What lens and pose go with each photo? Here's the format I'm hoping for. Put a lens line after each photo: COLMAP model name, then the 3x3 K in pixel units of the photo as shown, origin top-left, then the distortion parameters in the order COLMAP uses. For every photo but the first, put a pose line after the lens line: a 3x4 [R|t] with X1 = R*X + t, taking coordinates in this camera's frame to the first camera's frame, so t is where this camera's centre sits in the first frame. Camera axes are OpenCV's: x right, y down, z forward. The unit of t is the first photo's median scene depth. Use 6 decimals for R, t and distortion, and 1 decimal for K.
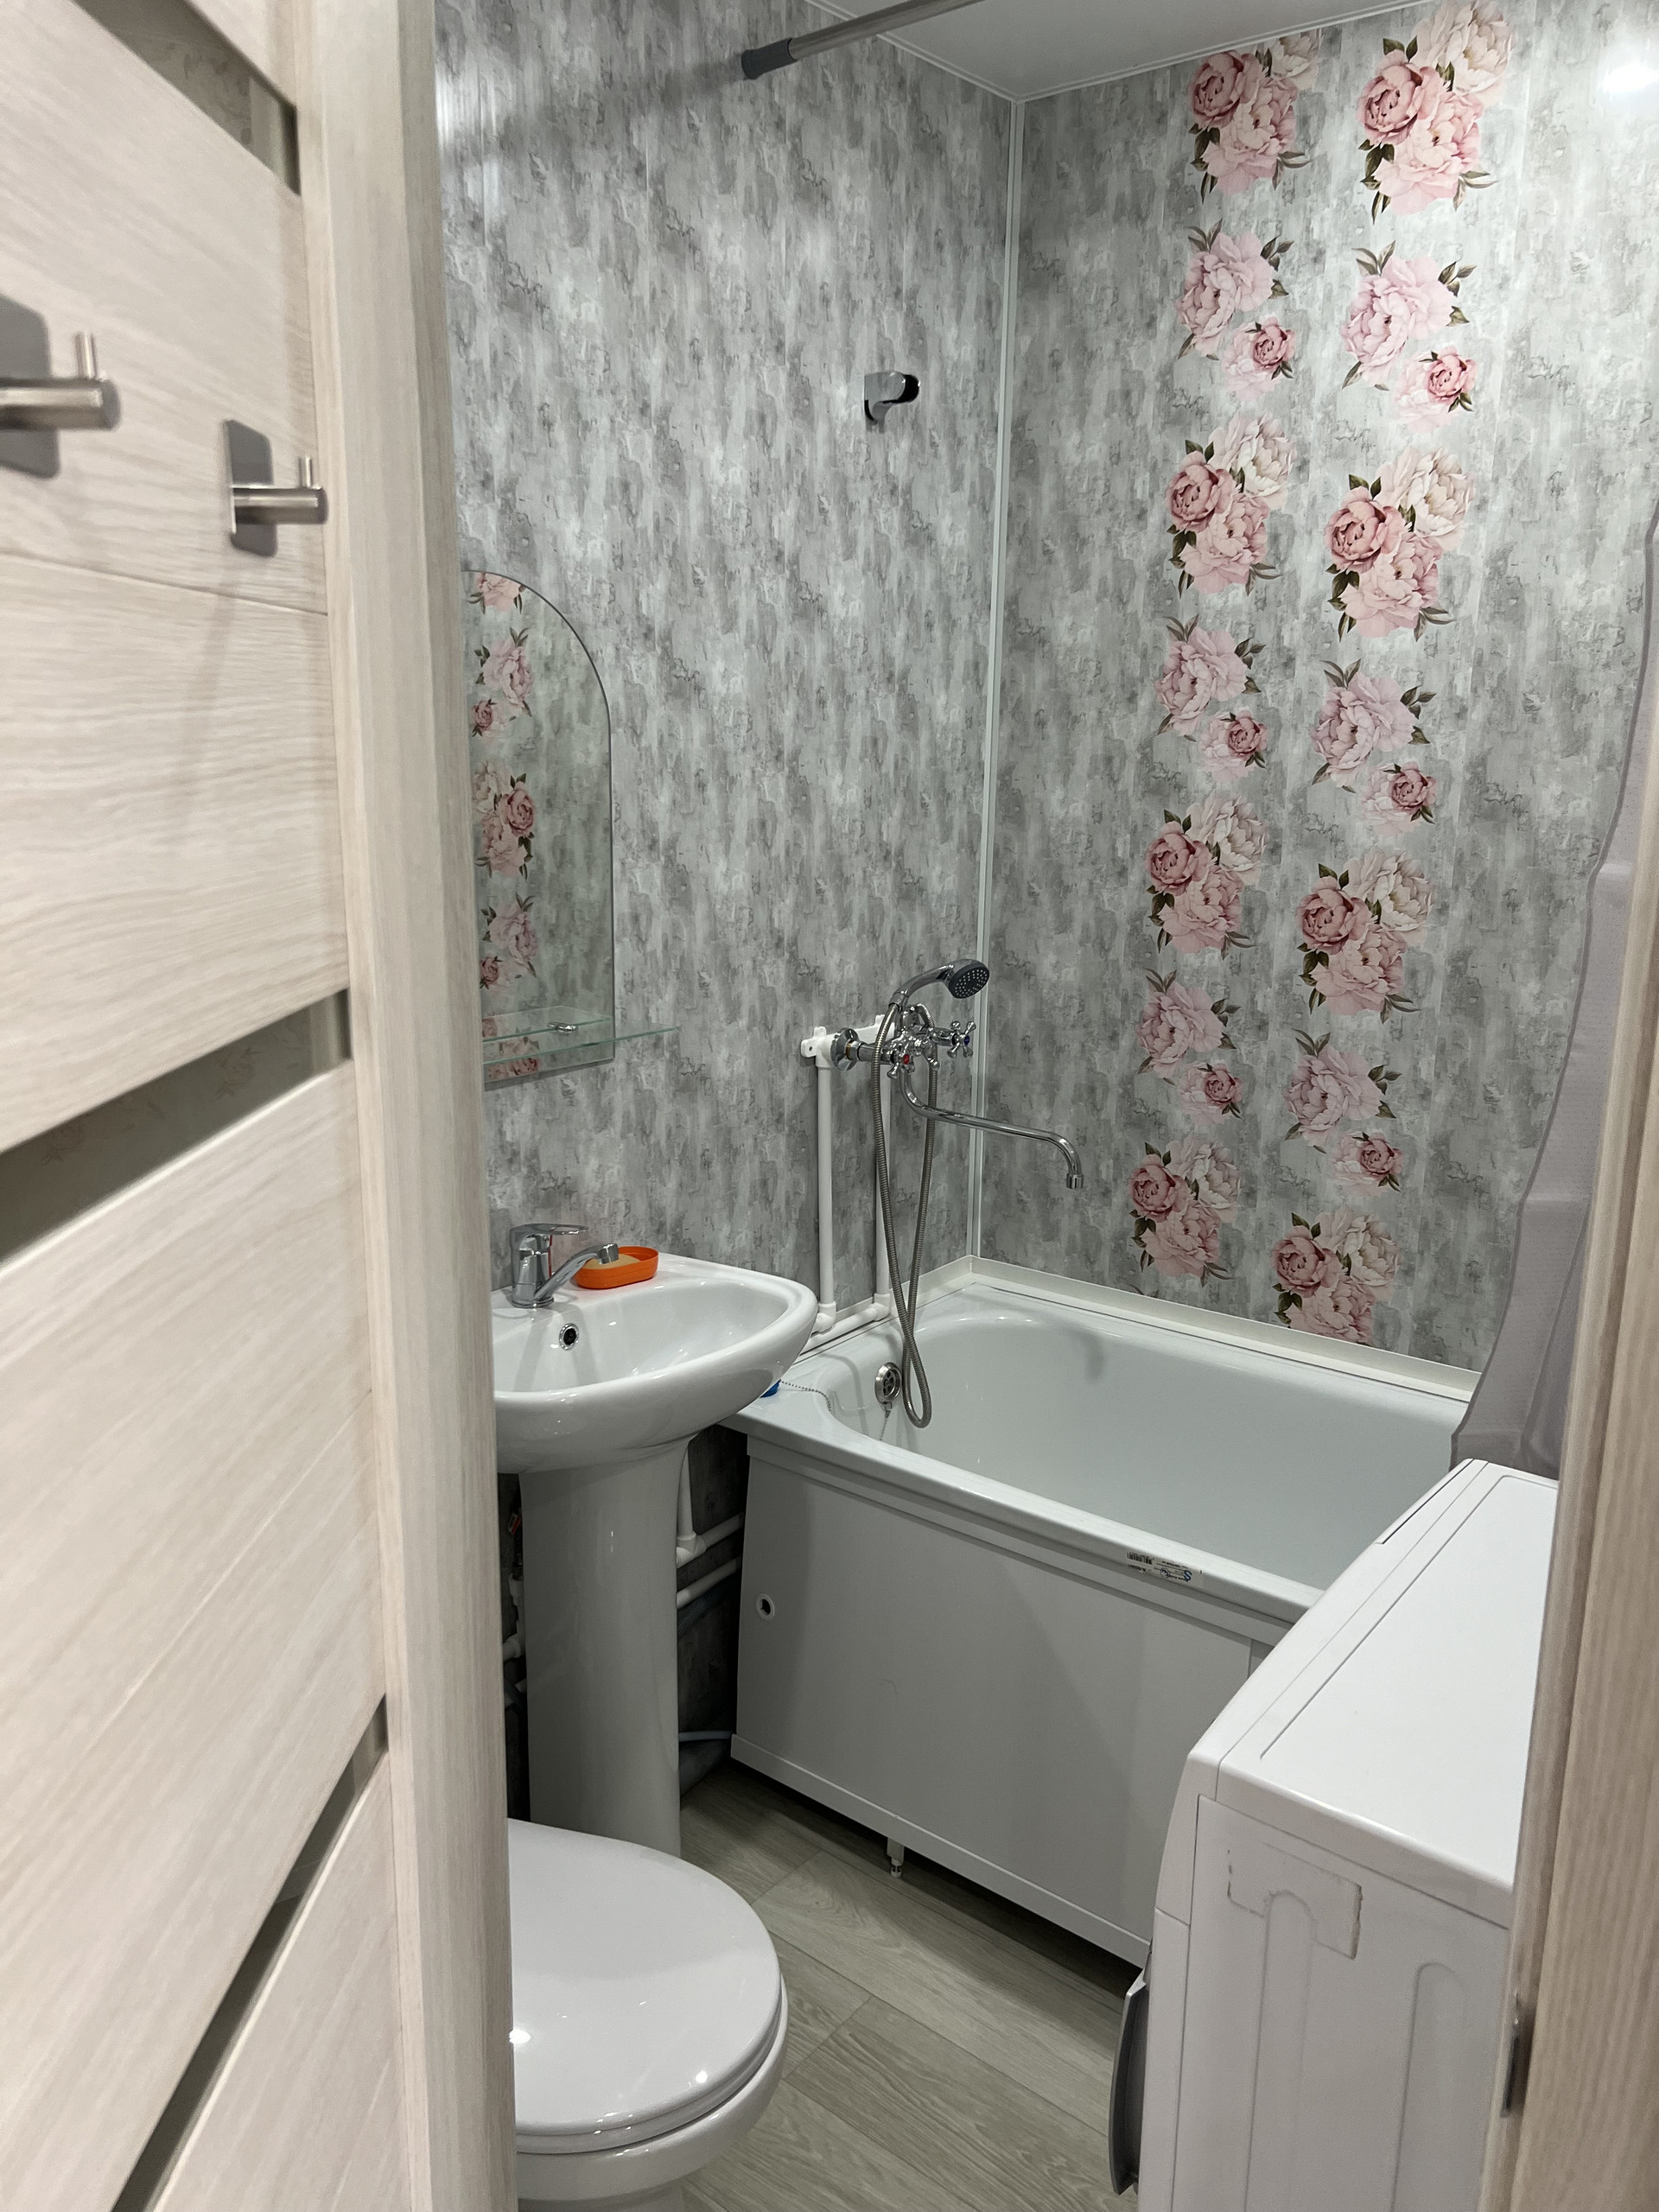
lens RADIAL K [[1660.1, 0, 819.7], [0, 1660.1, 1115.9], [0, 0, 1]] dist [0.044960, -0.036961]
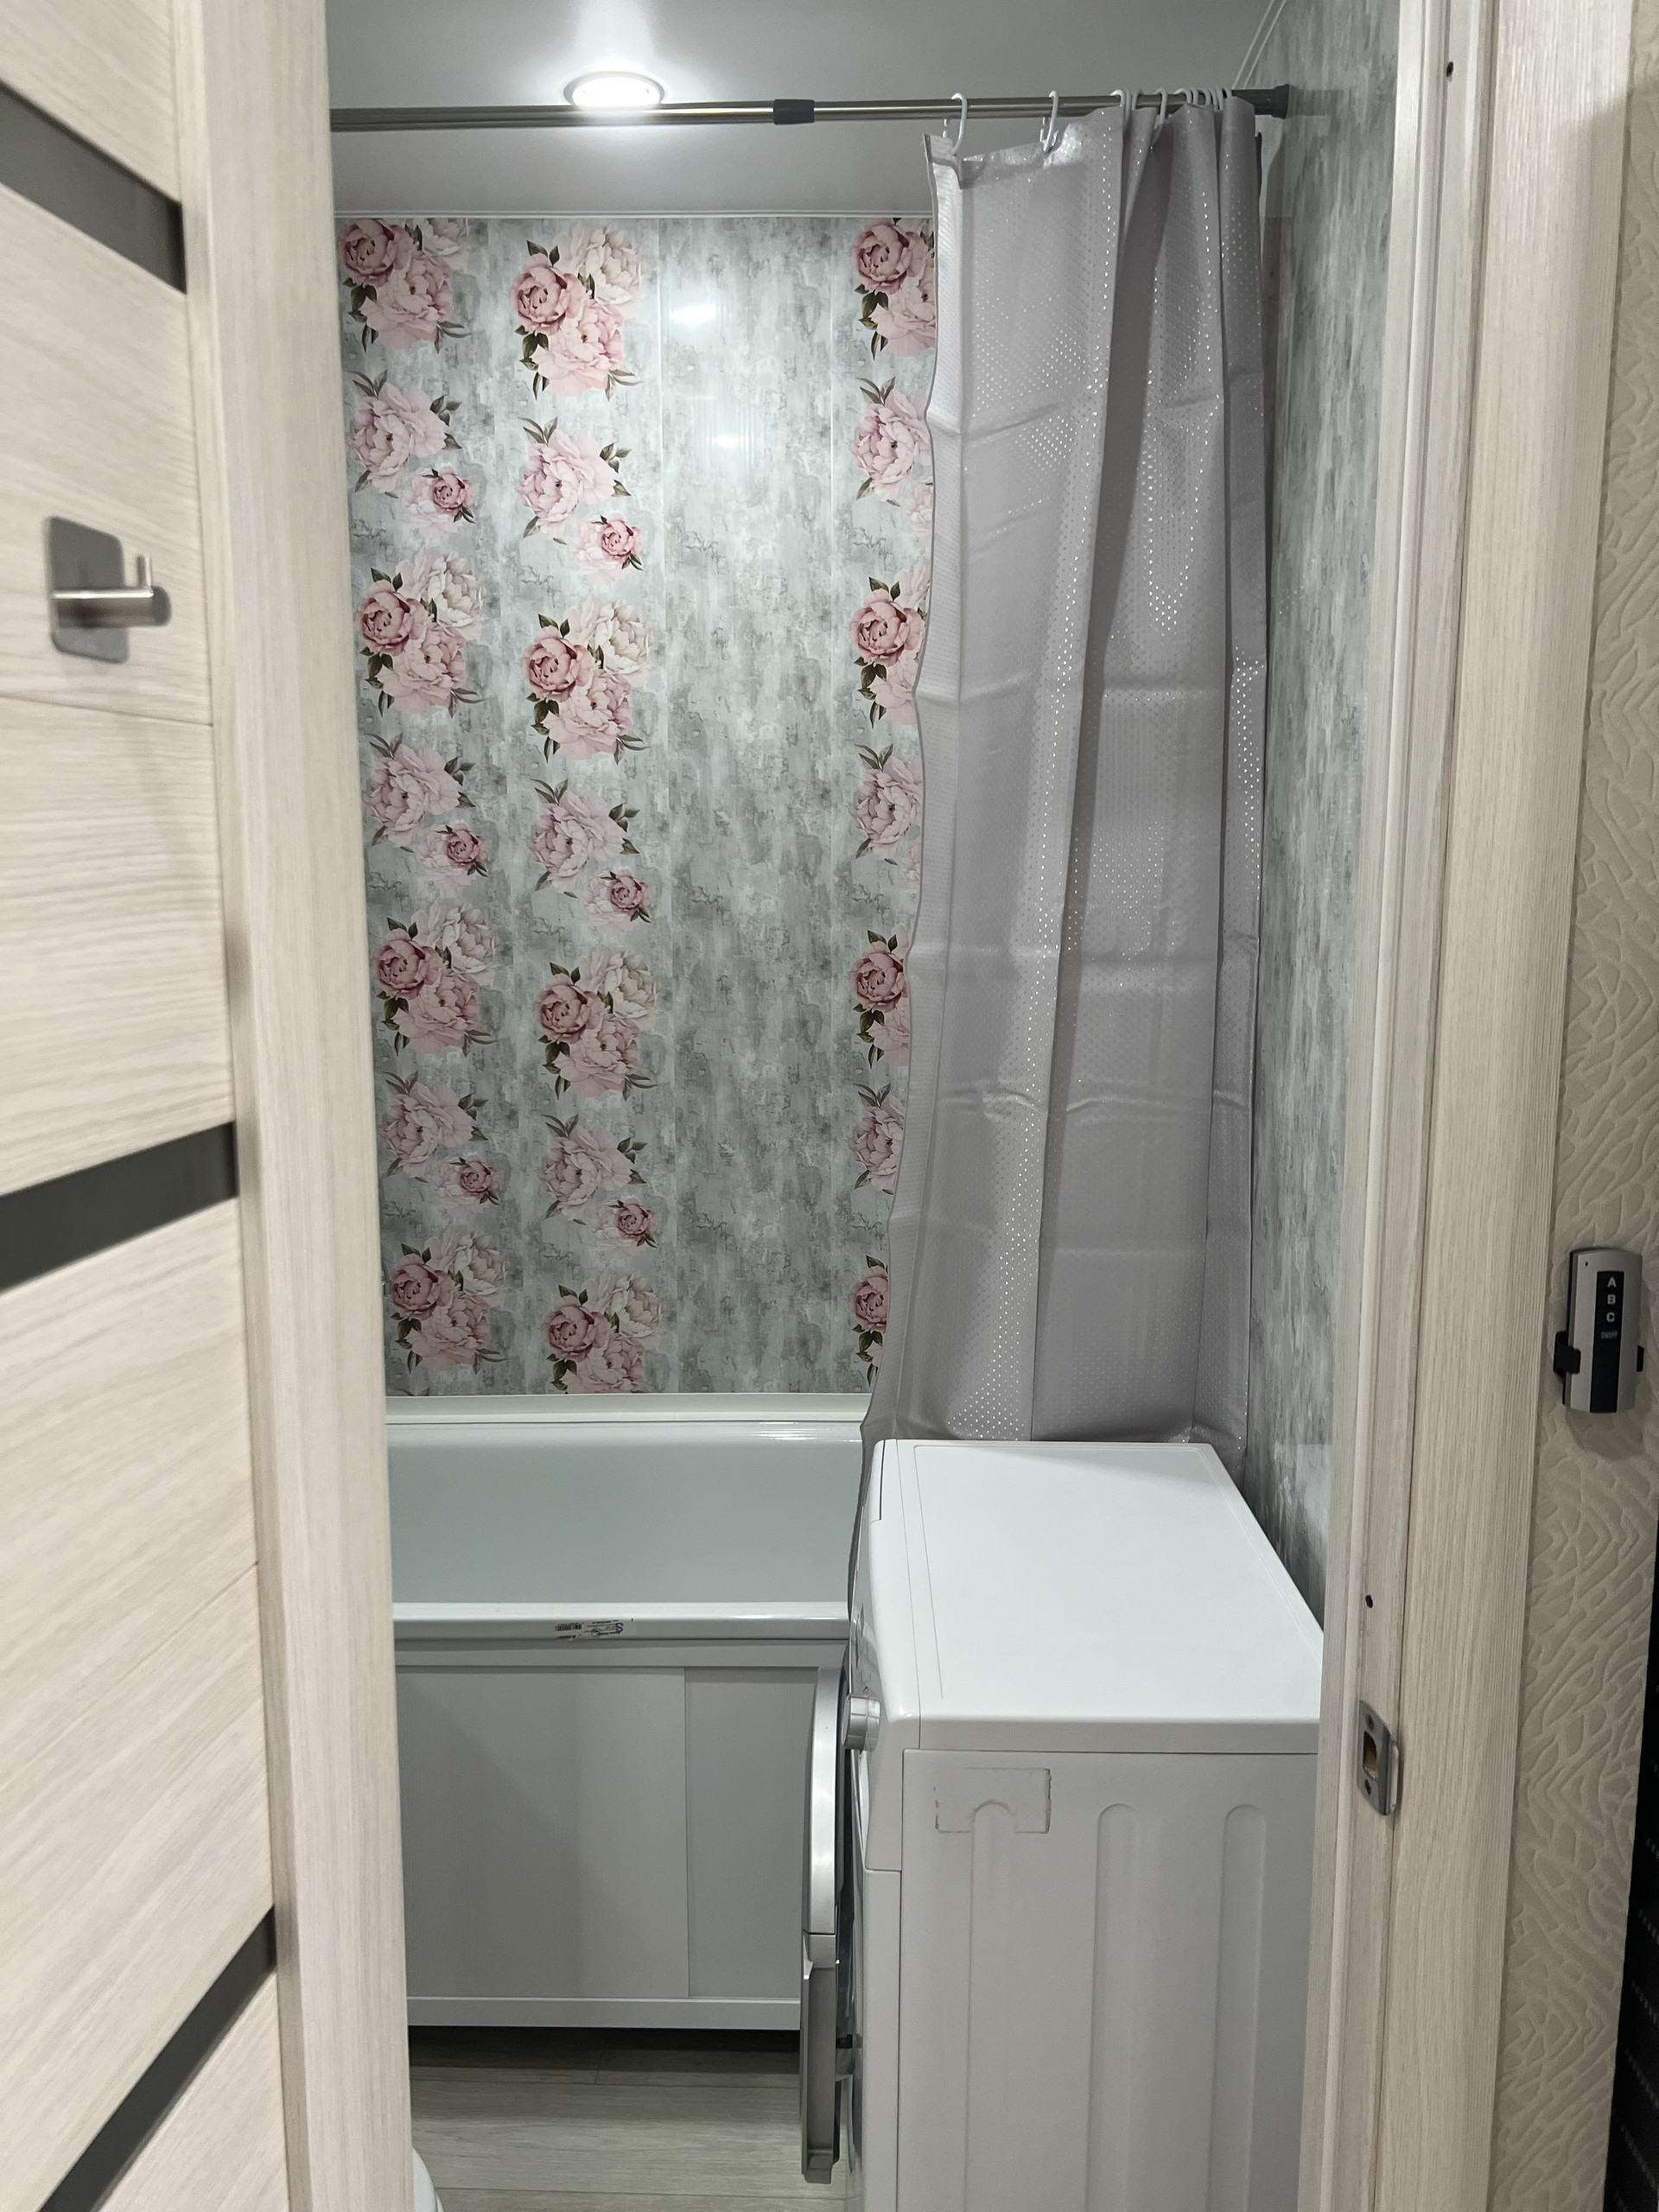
lens RADIAL K [[1660.1, 0, 832.0], [0, 1660.1, 1109.0], [0, 0, 1]] dist [0.044960, -0.036961]
pose [[0.803724, -0.104088, 0.585828, -0.208084], [0.143727, 0.989386, -0.021396, -0.006542], [-0.577383, 0.101396, 0.810153, 0.022439]]
